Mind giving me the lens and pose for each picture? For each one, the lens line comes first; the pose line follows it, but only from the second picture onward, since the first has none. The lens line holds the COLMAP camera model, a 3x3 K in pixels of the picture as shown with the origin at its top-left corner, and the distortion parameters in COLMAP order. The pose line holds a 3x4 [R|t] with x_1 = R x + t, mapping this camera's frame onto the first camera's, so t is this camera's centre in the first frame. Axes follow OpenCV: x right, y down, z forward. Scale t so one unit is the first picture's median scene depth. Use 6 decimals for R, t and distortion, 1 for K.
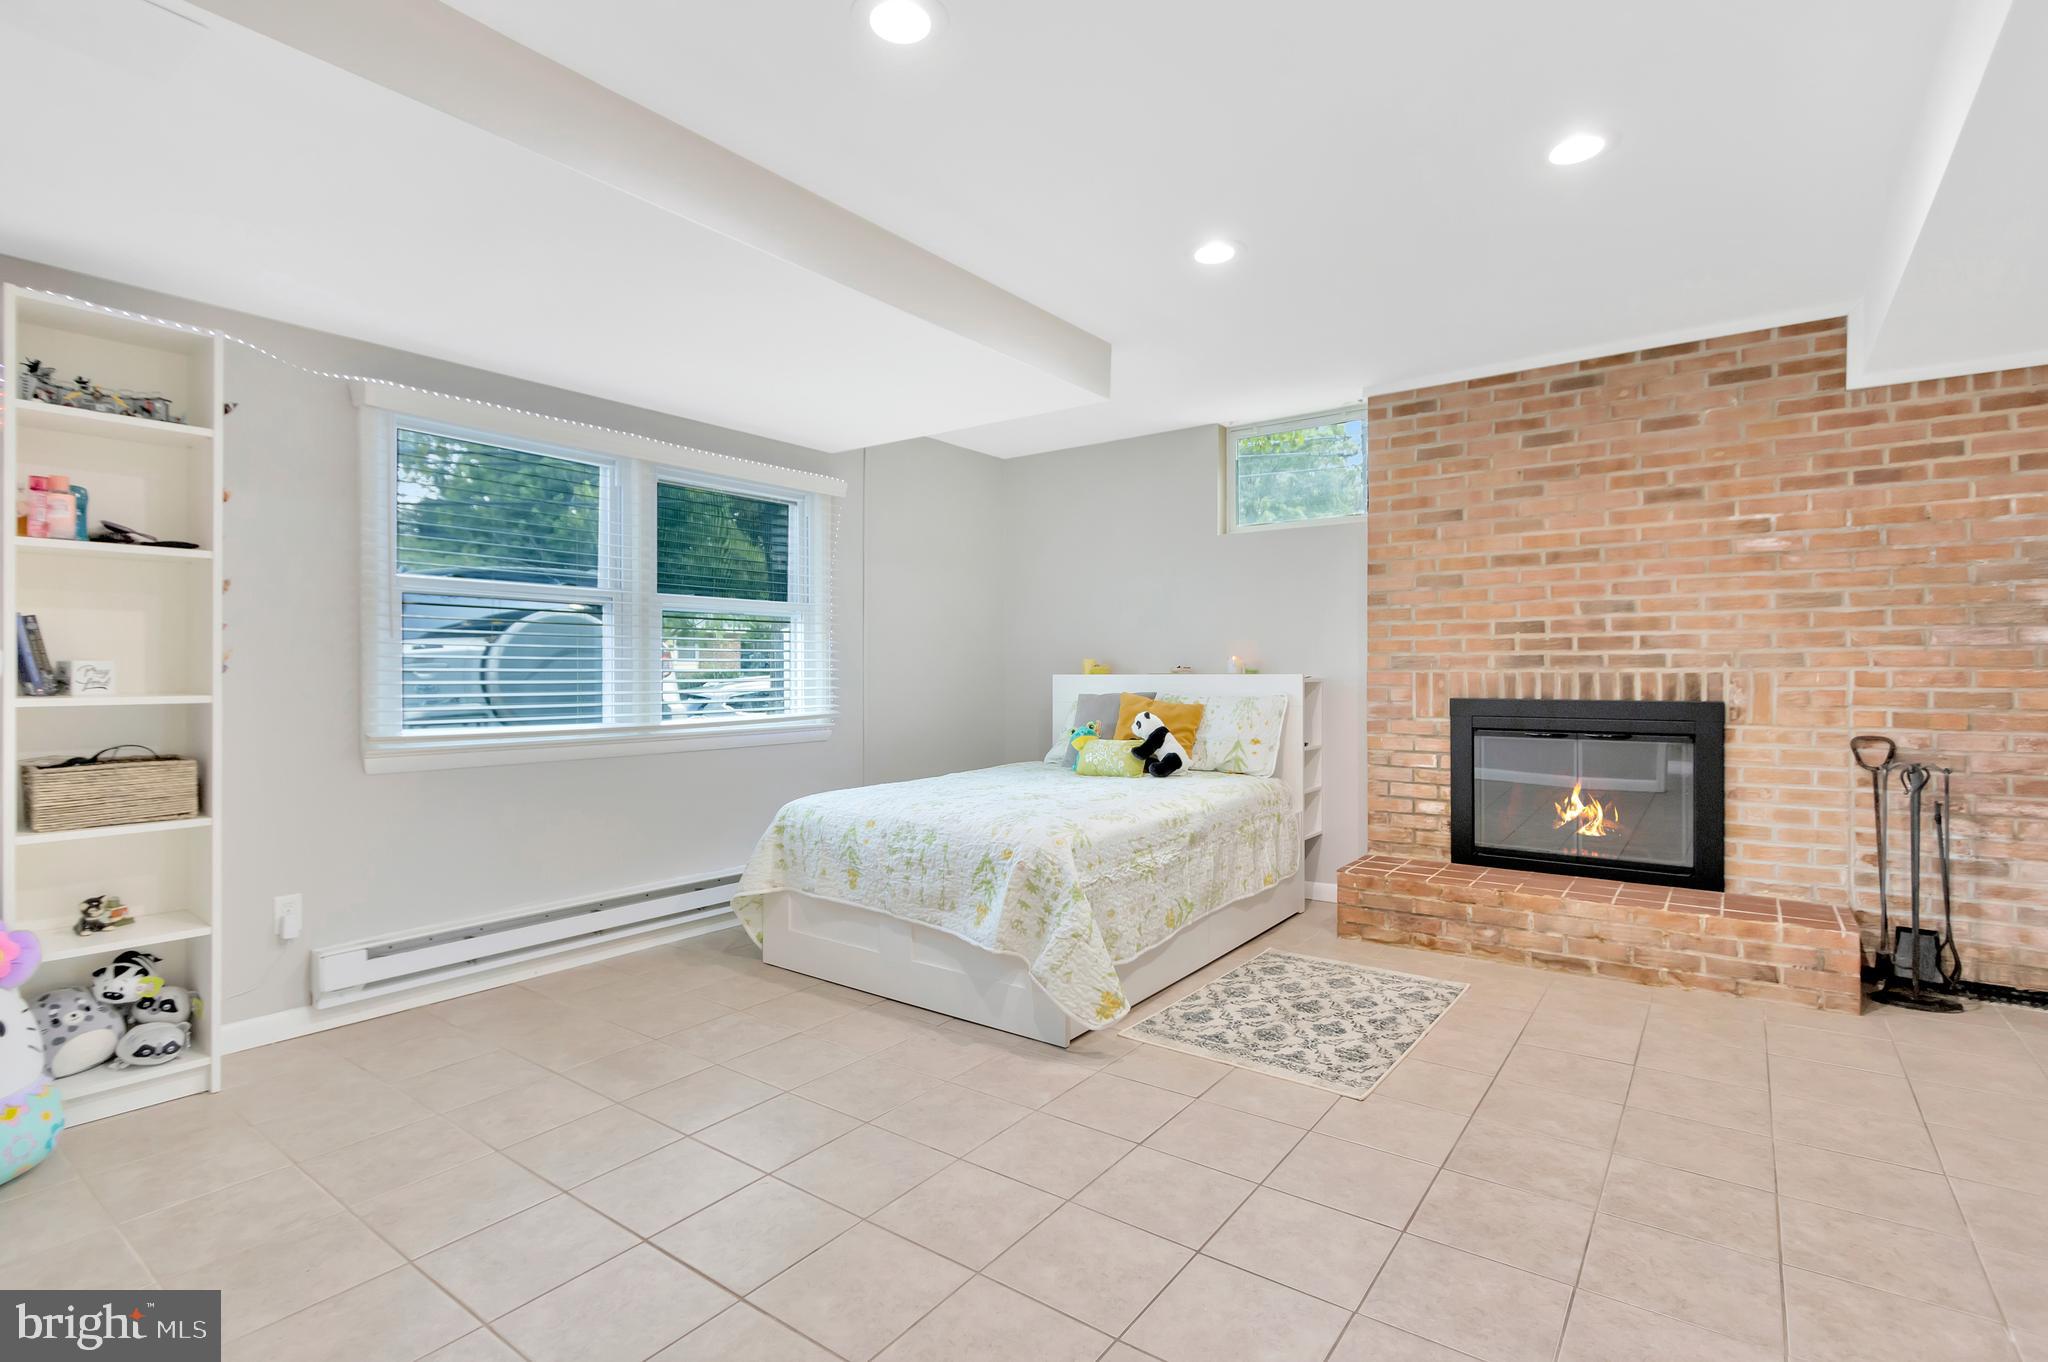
lens RADIAL K [[960.3, 0, 1030.0], [0, 960.3, 690.5], [0, 0, 1]] dist [0.000788, -0.000755]
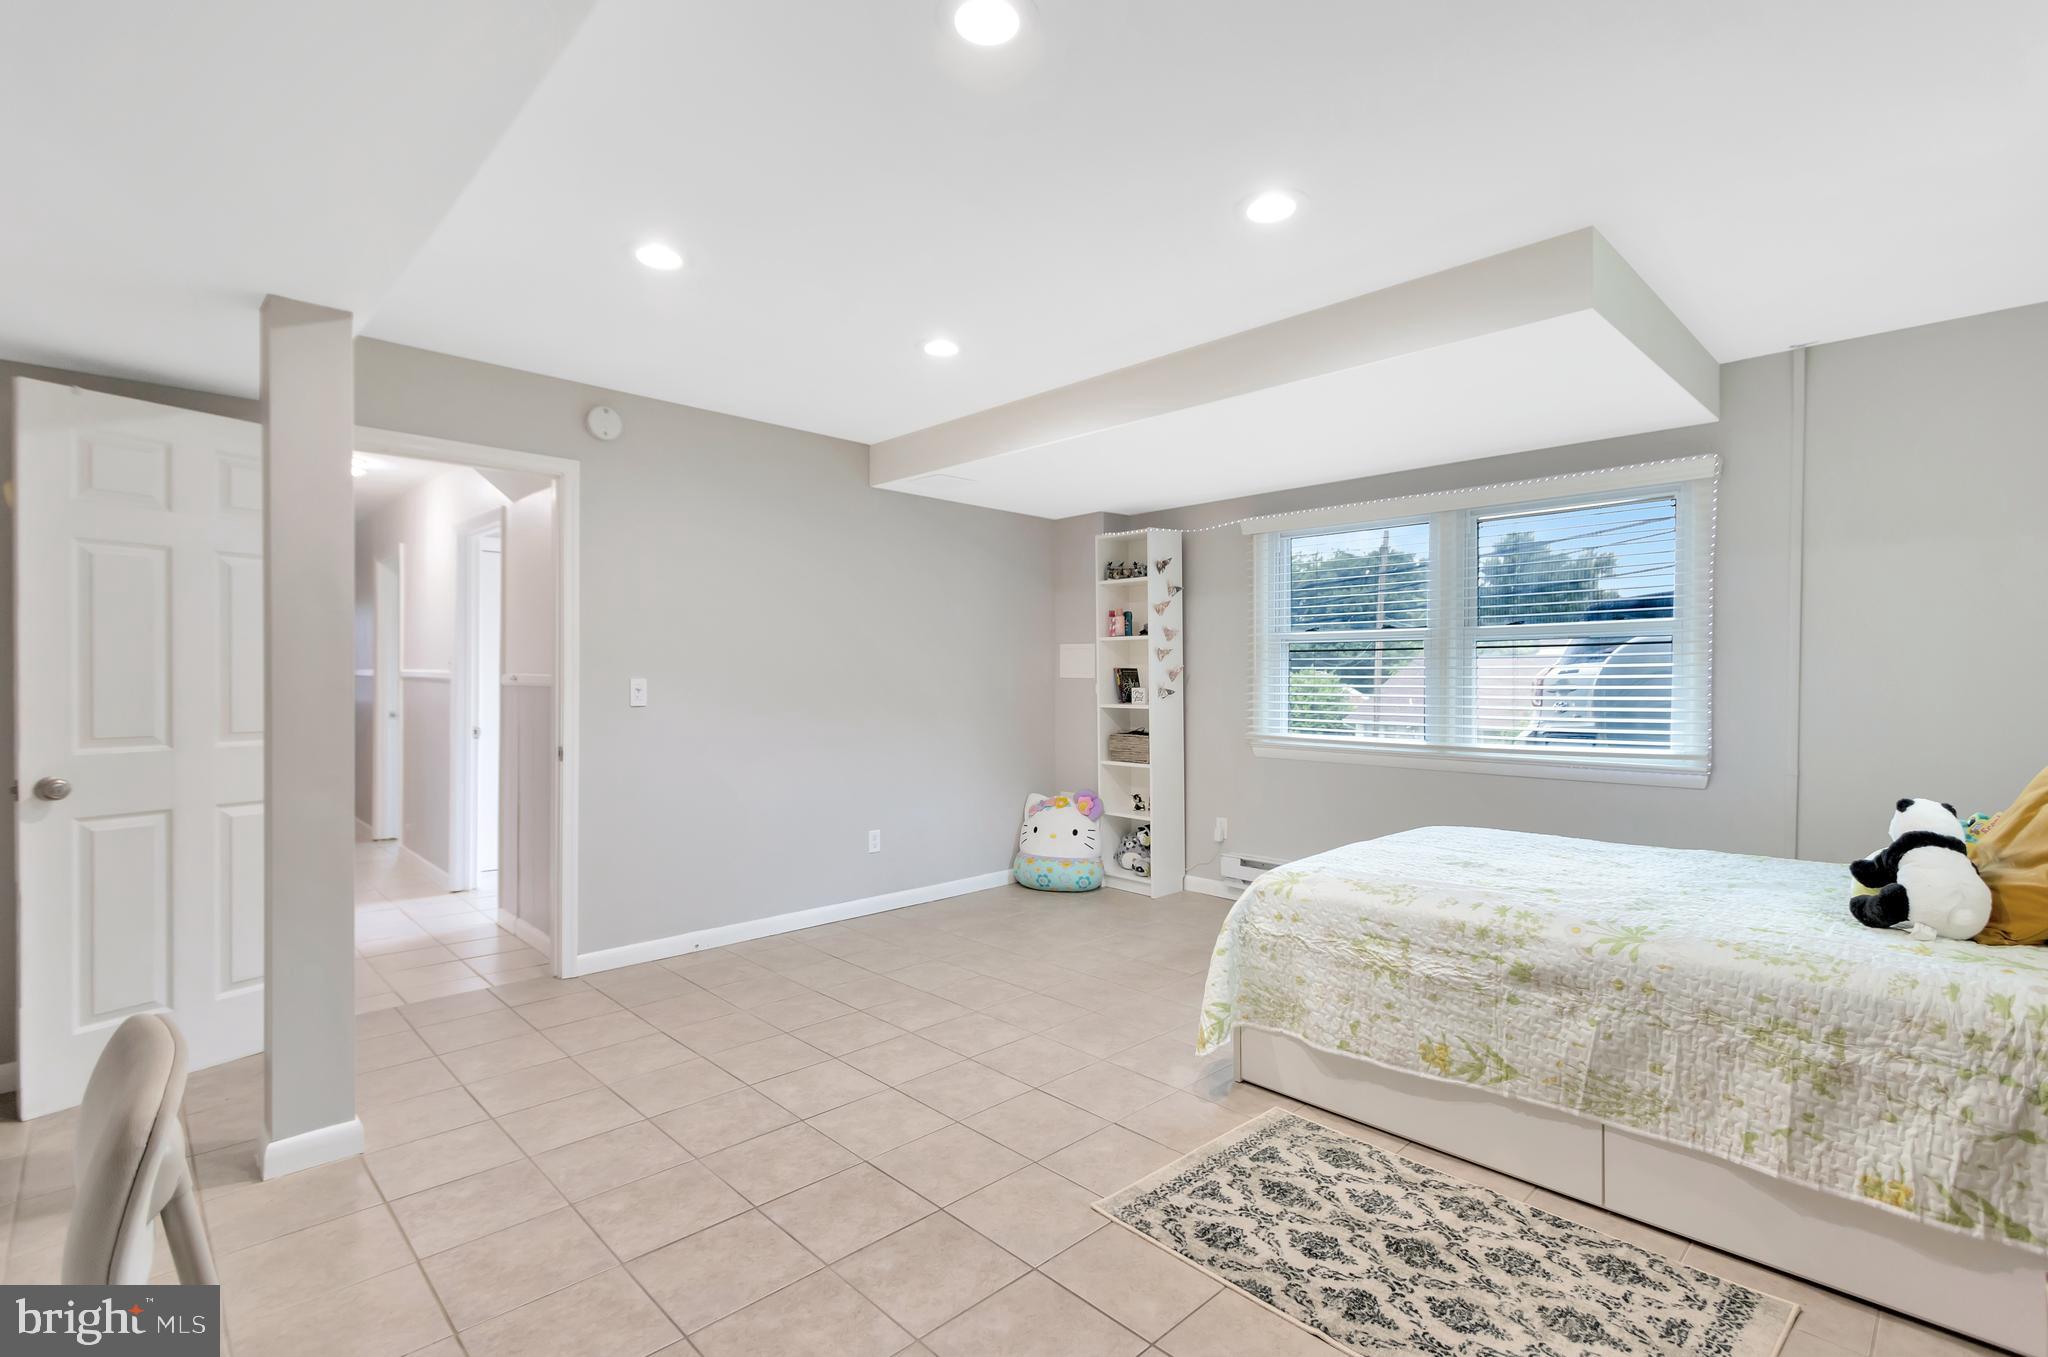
lens RADIAL K [[940.8, 0, 1024.0], [0, 940.8, 678.5], [0, 0, 1]] dist [0.000705, 0.000589]
pose [[-0.164023, 0.003659, -0.986450, 0.851230], [-0.021422, 0.999744, 0.007270, -0.043776], [0.986224, 0.022325, -0.163903, 0.756714]]
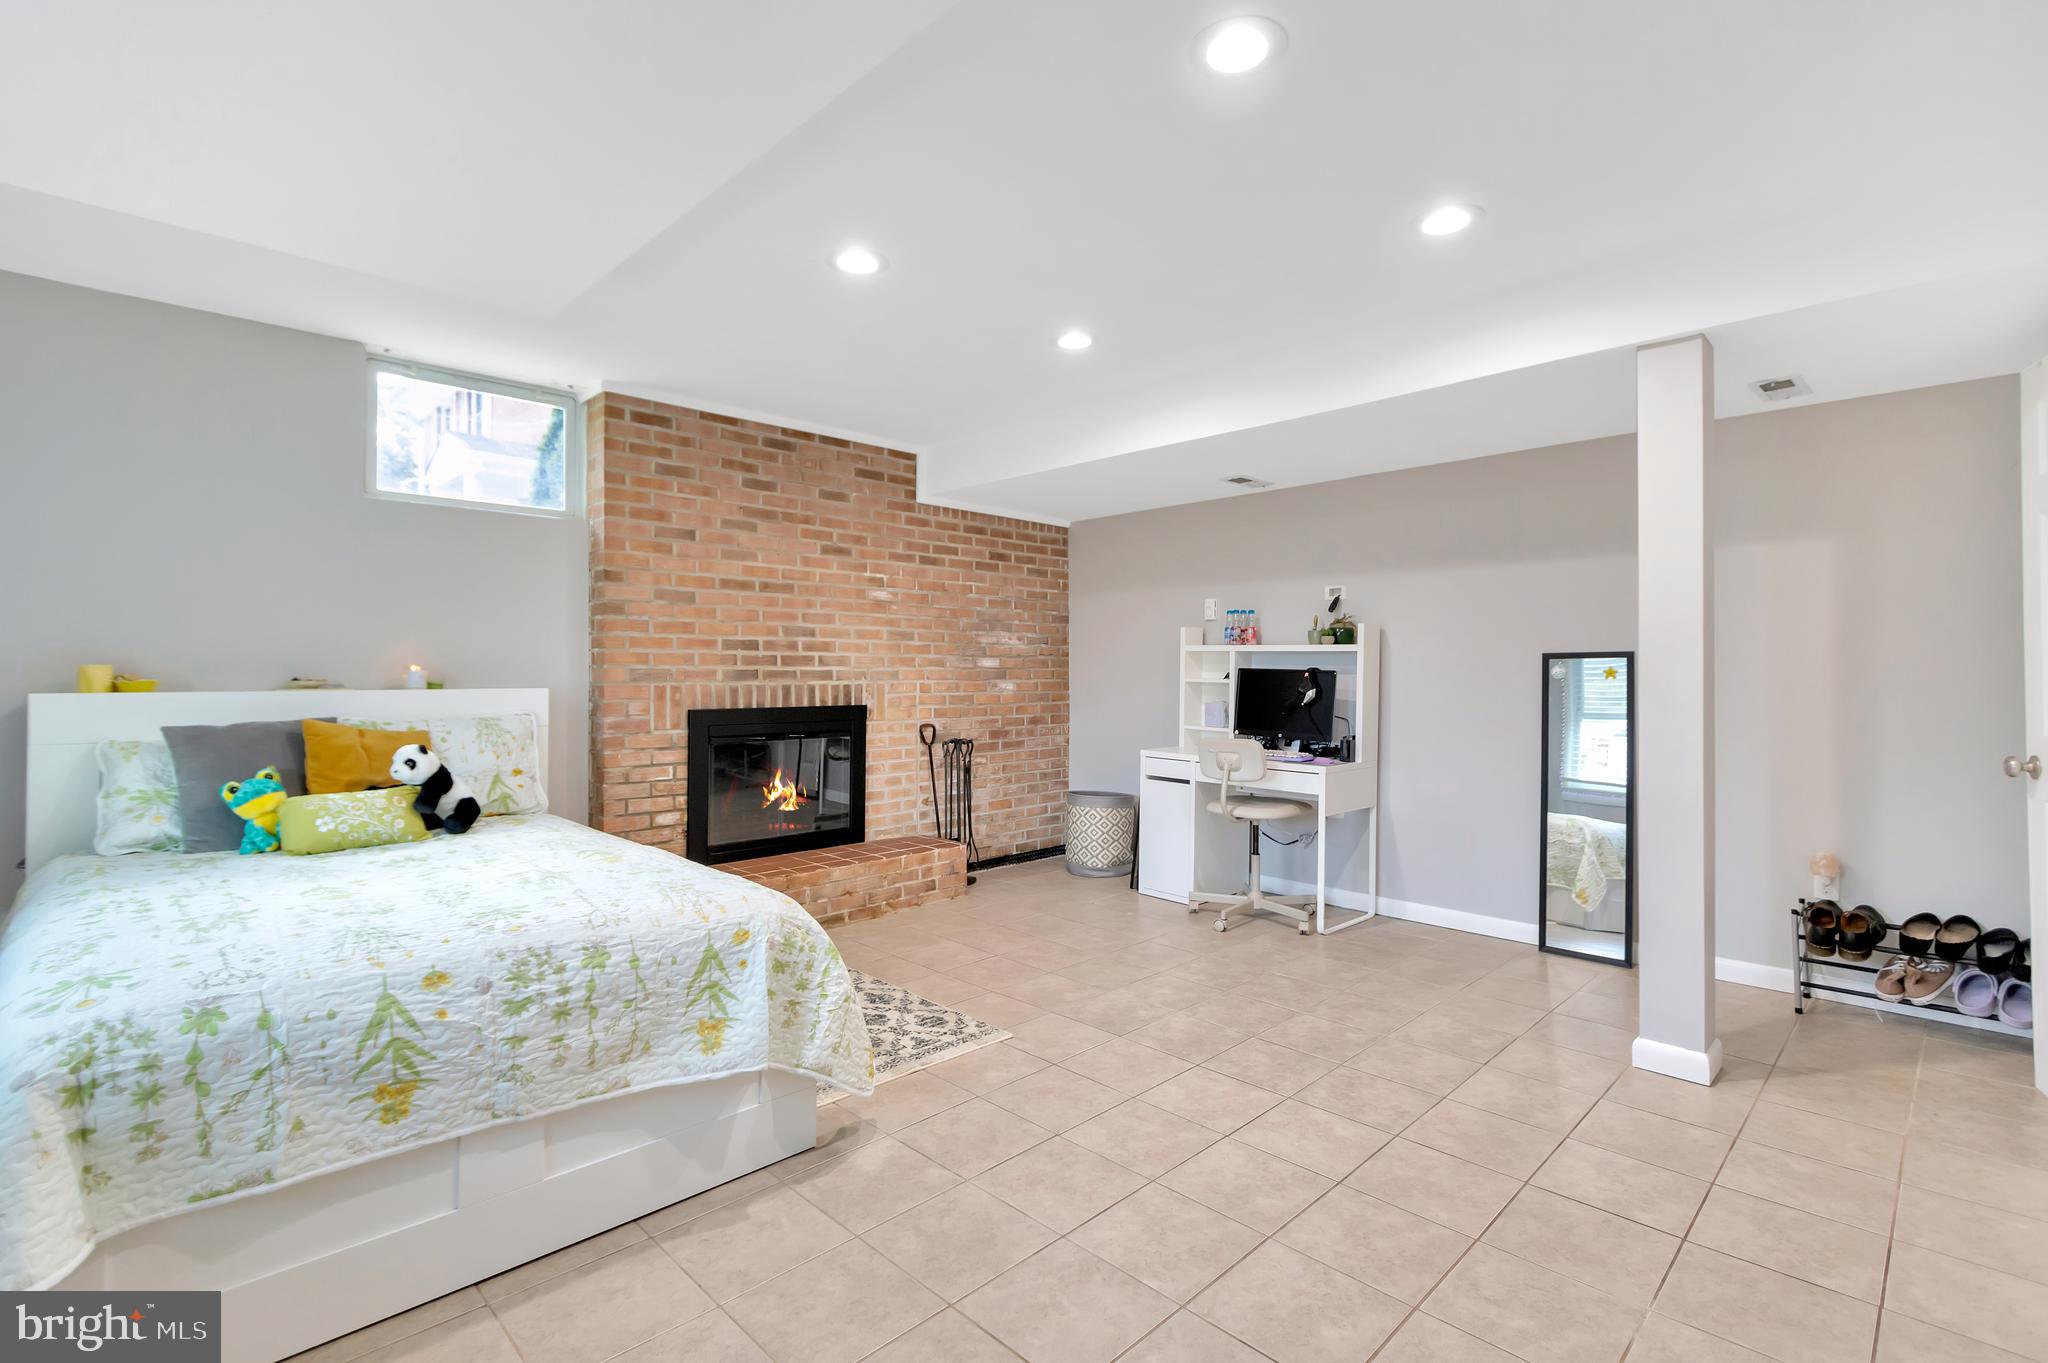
lens RADIAL K [[940.8, 0, 1024.0], [0, 940.8, 681.5], [0, 0, 1]] dist [0.000705, 0.000589]
pose [[0.162822, -0.004640, 0.986645, -0.592100], [0.018785, 0.999822, 0.001601, -0.020438], [-0.986477, 0.018273, 0.162880, 0.553435]]
